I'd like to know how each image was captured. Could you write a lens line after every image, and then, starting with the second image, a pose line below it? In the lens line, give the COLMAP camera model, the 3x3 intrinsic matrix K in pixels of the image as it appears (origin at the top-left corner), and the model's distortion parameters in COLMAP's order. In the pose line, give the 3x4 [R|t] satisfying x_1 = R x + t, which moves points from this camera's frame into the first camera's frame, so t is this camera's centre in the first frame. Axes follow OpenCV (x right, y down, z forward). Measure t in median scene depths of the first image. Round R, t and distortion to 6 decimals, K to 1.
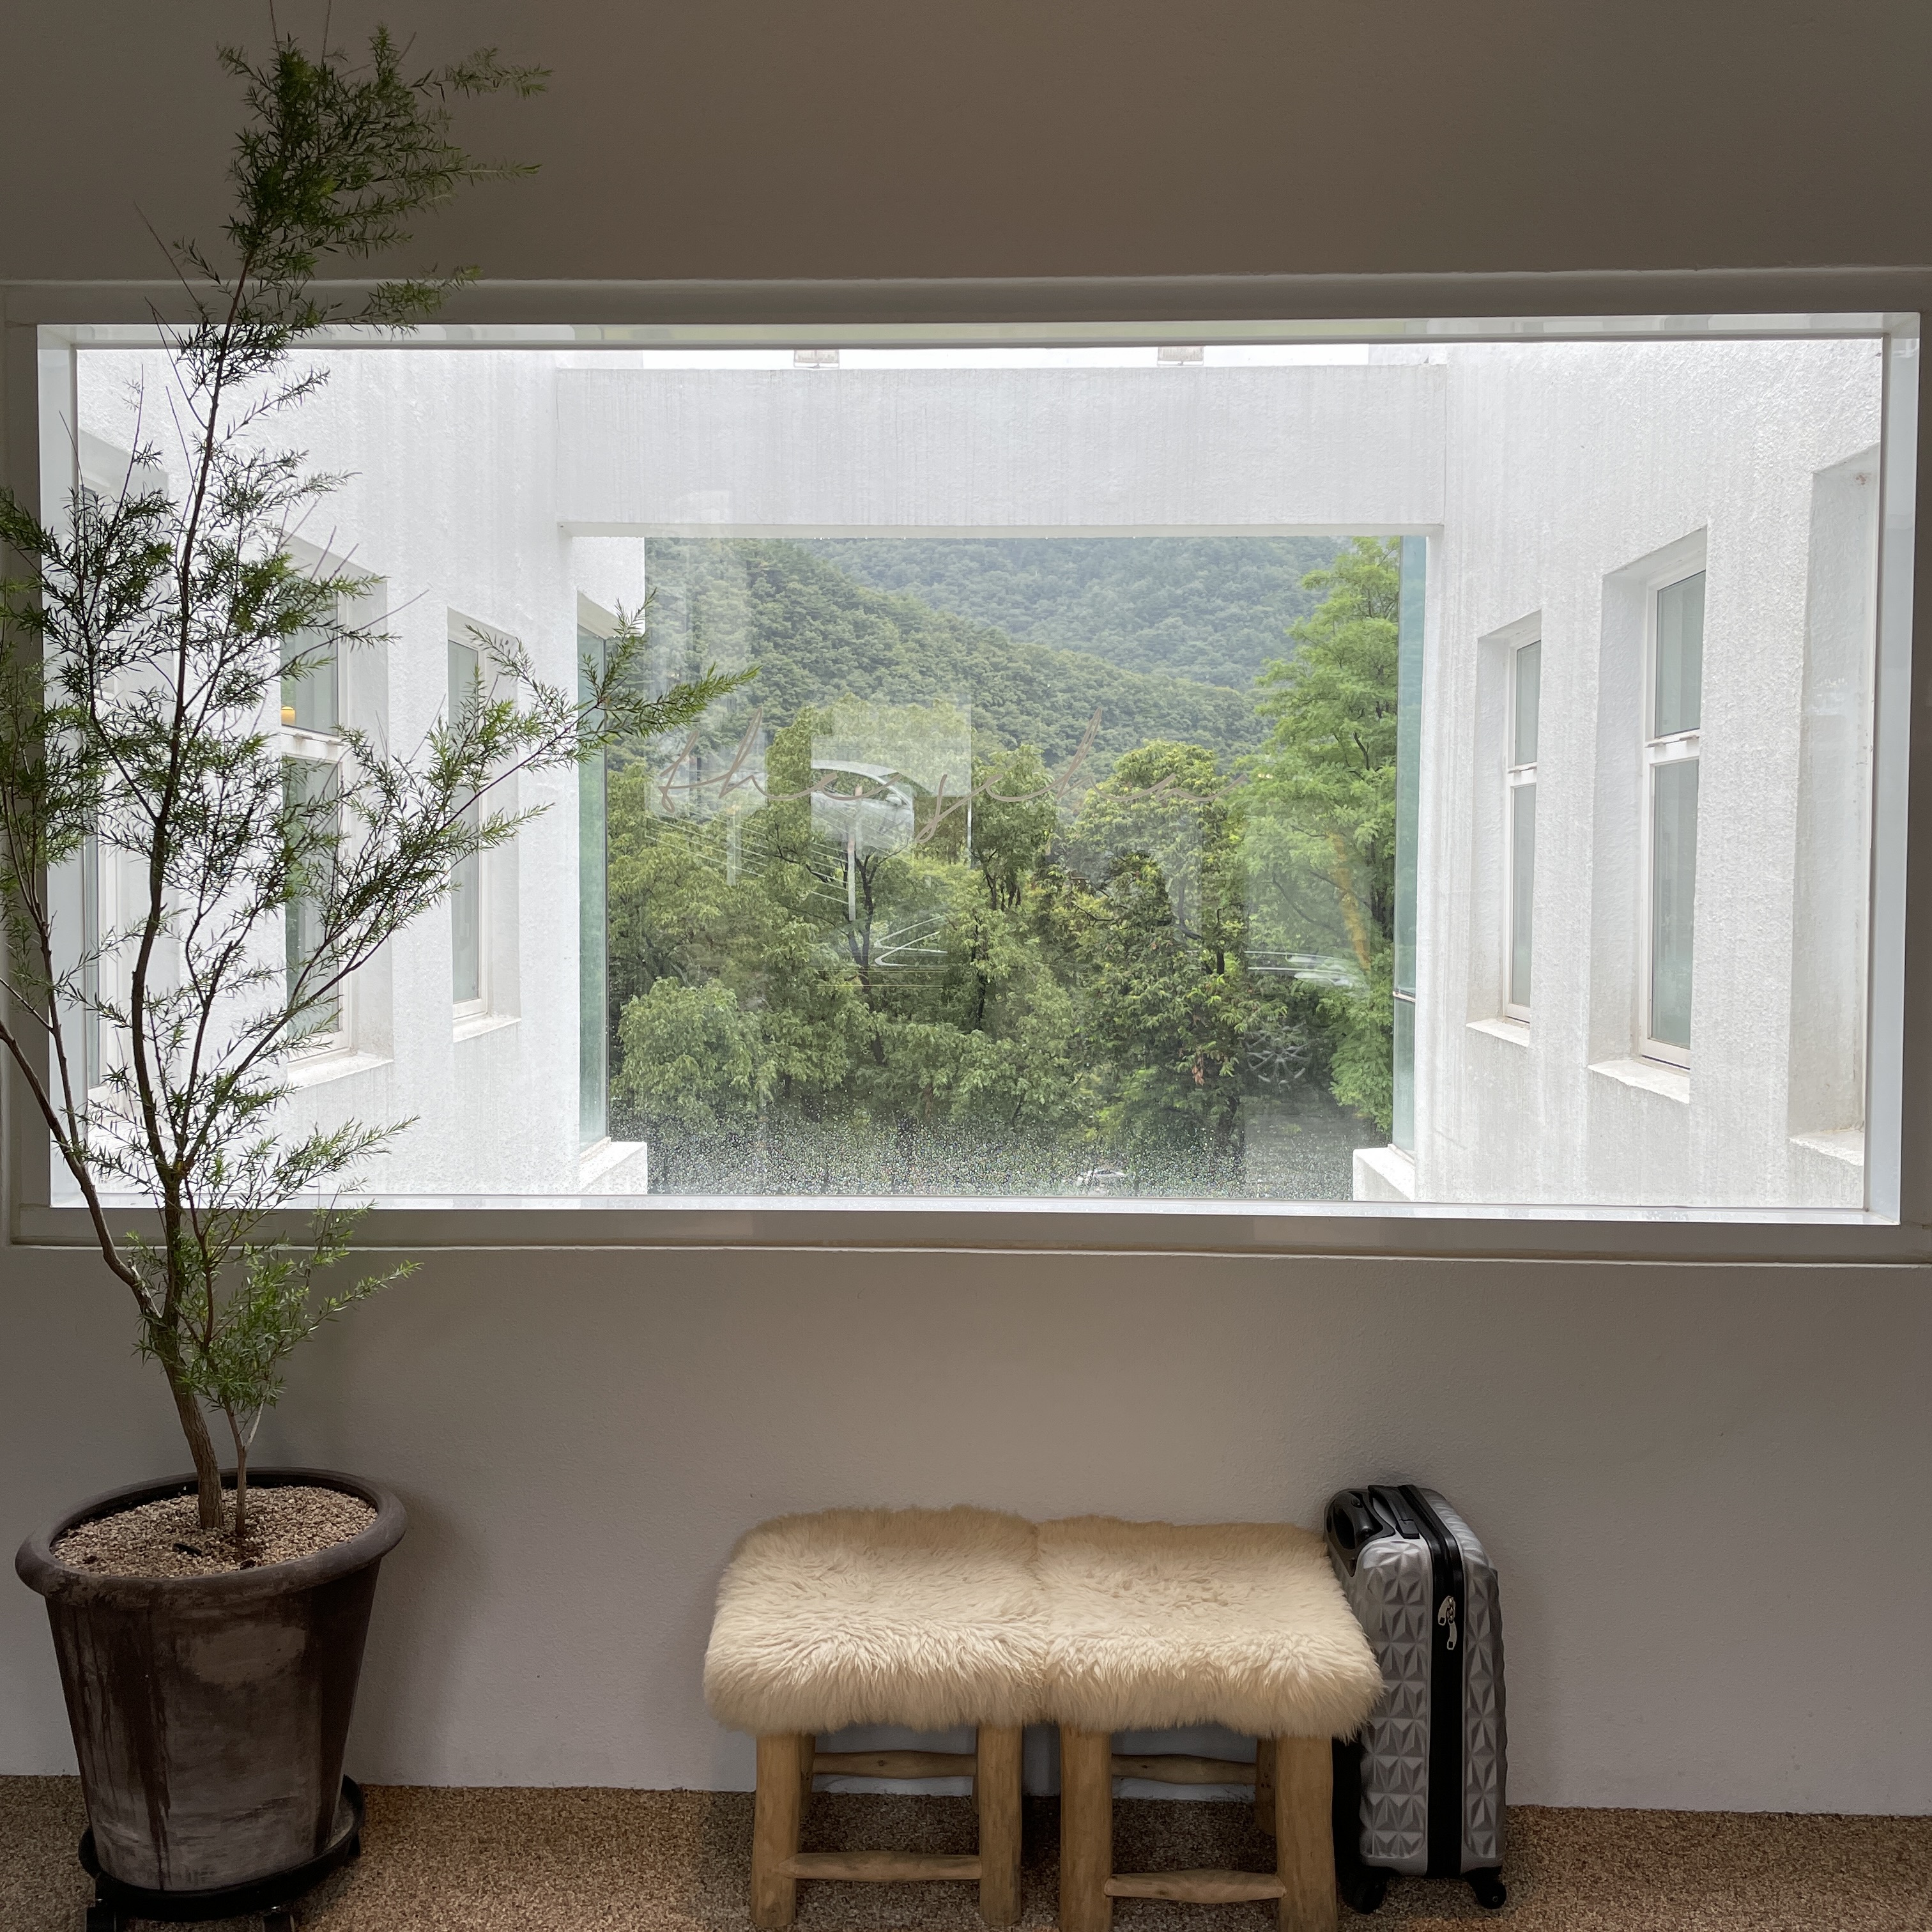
lens RADIAL K [[1986.8, 0, 963.8], [0, 1986.8, 972.7], [0, 0, 1]] dist [0.037620, 0.000000]
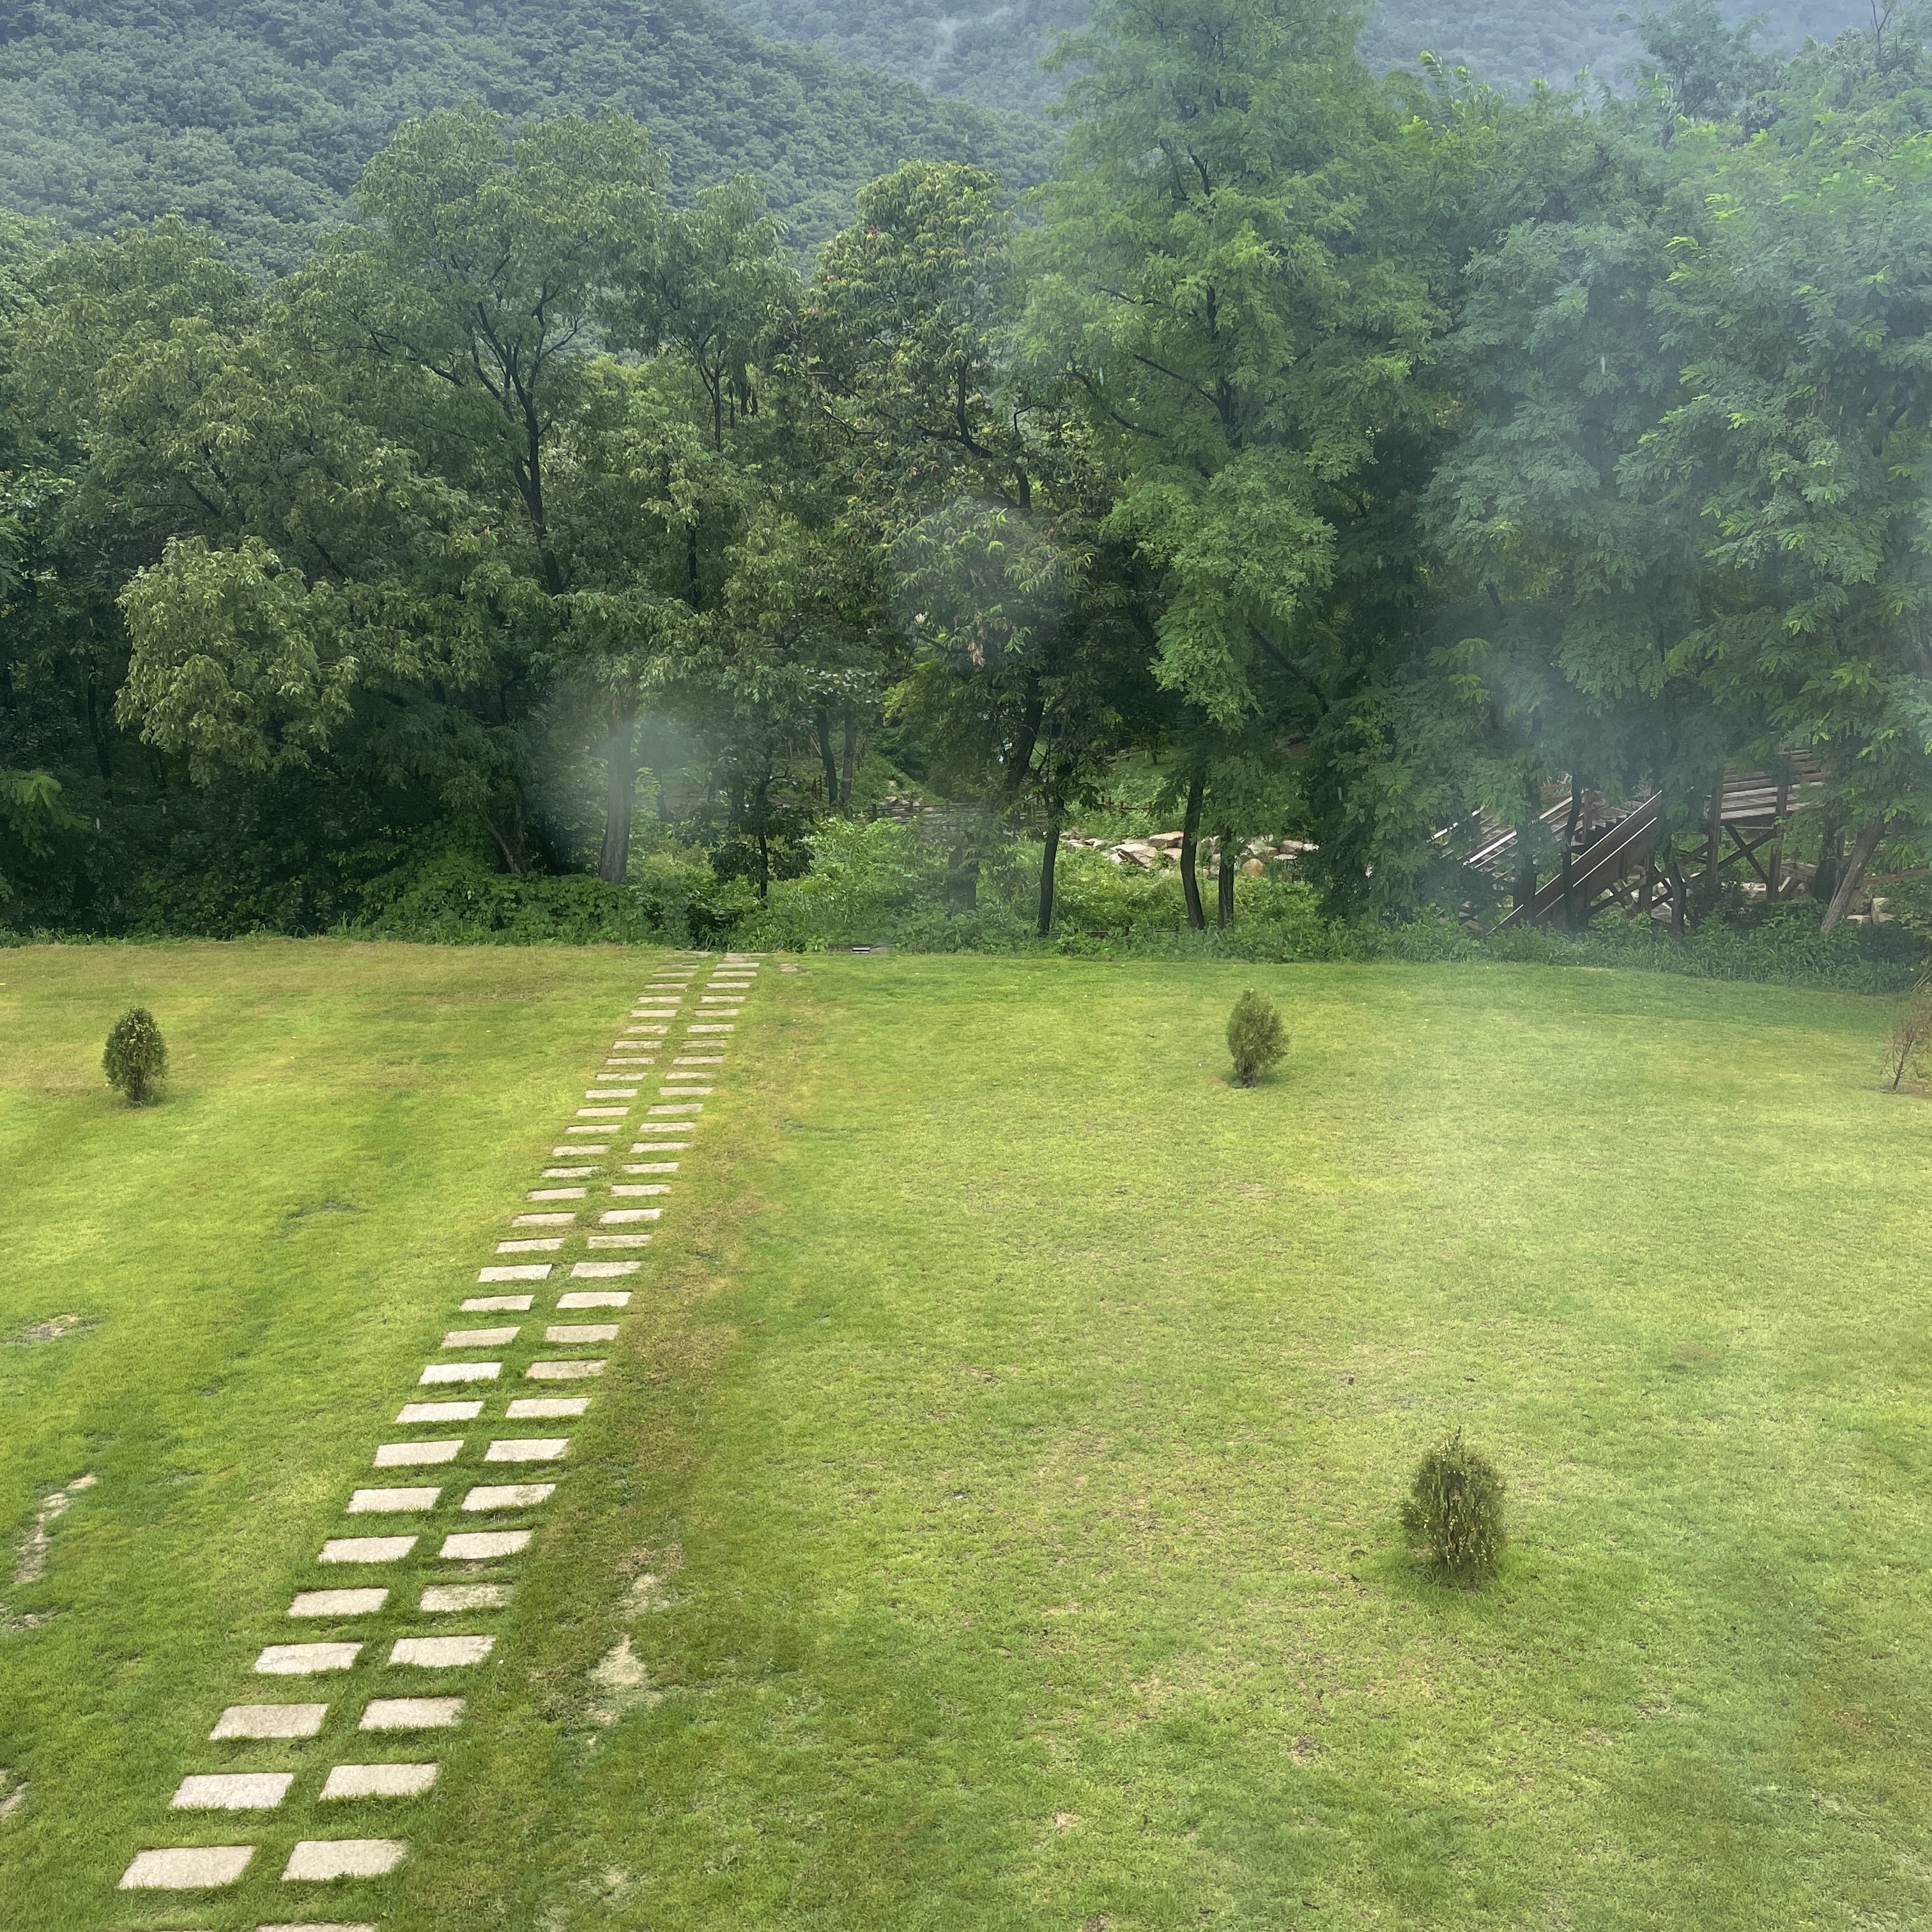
lens RADIAL K [[1986.8, 0, 971.6], [0, 1986.8, 970.3], [0, 0, 1]] dist [0.037620, 0.000000]
pose [[0.999236, -0.034808, 0.017753, 0.090576], [0.029545, 0.970395, 0.239710, -0.009109], [-0.025571, -0.239002, 0.970682, 0.245254]]
